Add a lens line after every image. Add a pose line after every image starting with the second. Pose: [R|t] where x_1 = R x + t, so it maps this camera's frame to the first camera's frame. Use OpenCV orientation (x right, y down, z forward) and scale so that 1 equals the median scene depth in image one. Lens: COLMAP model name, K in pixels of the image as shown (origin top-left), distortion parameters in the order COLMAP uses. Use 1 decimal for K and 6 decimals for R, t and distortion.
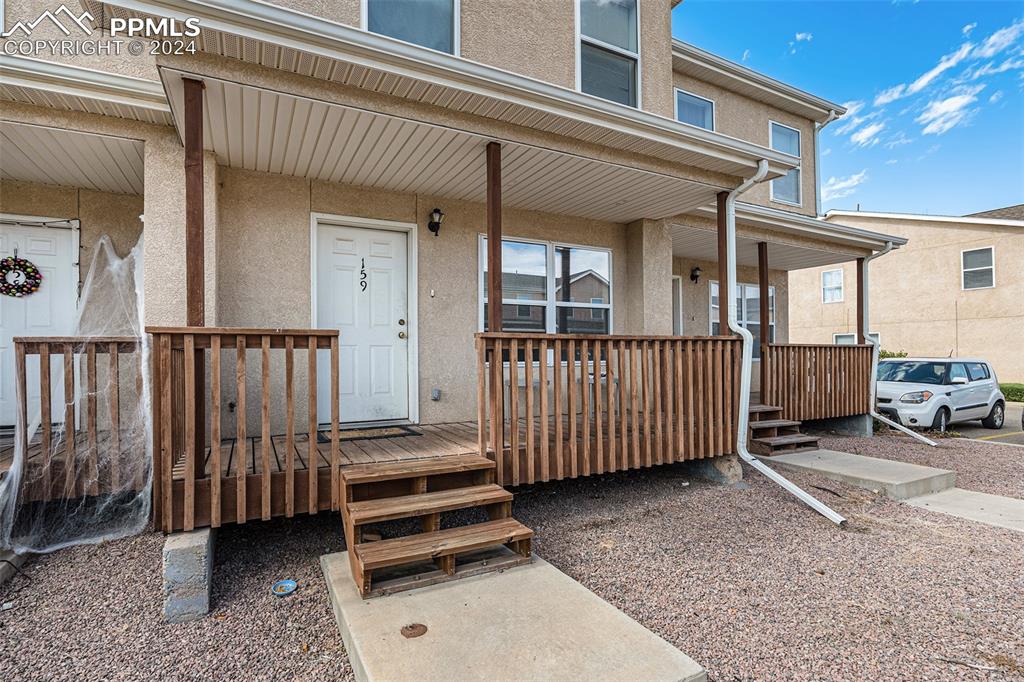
lens RADIAL K [[485.5, 0, 513.9], [0, 485.5, 350.7], [0, 0, 1]] dist [-0.019666, 0.006105]
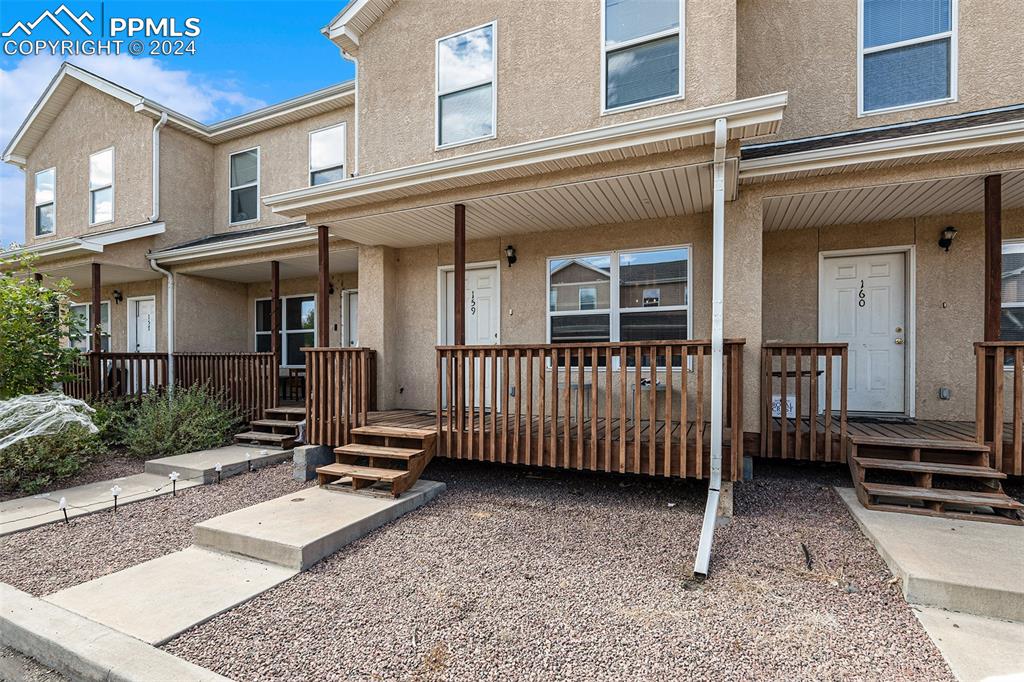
lens RADIAL K [[492.1, 0, 499.2], [0, 492.1, 362.9], [0, 0, 1]] dist [-0.004915, -0.000217]
pose [[0.622763, 0.007443, -0.782375, 0.767600], [0.009124, 0.999818, 0.016774, -0.007302], [0.782357, -0.017584, 0.622582, 0.156579]]
